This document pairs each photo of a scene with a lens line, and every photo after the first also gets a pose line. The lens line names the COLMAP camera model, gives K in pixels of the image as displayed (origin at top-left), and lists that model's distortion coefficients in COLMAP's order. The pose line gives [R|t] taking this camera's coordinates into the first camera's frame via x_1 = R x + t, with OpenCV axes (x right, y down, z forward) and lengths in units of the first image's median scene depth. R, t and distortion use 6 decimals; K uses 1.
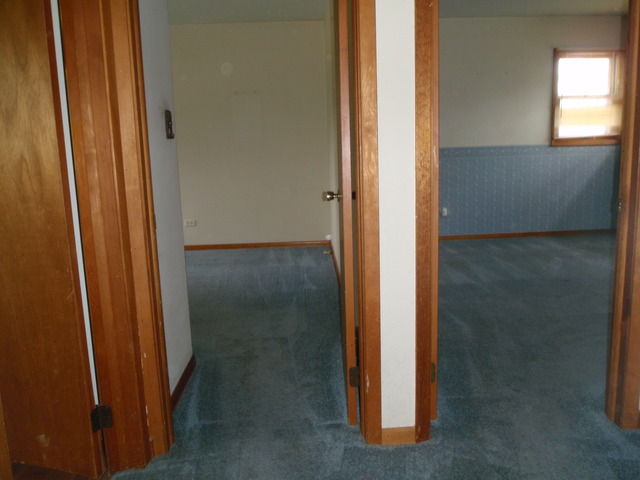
lens RADIAL K [[546.9, 0, 320.0], [0, 546.9, 240.0], [0, 0, 1]] dist [-0.064011, 0.070620]
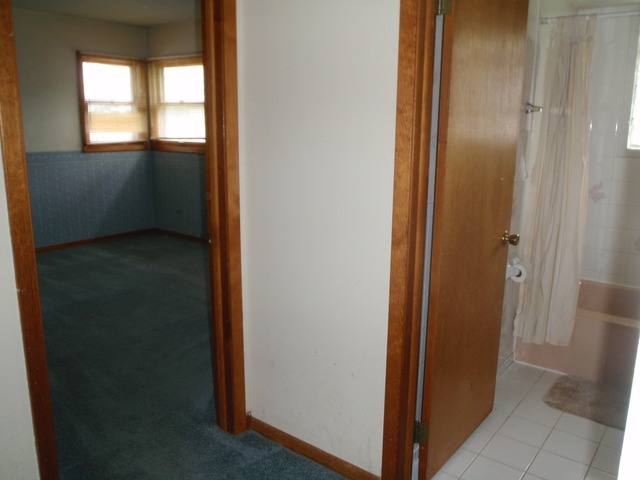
lens RADIAL K [[546.9, 0, 320.0], [0, 546.9, 240.0], [0, 0, 1]] dist [-0.064011, 0.070620]
pose [[0.633079, -0.136334, 0.761987, -0.065226], [0.100265, 0.990518, 0.093921, -0.067885], [-0.767566, 0.016941, 0.640746, 0.061310]]
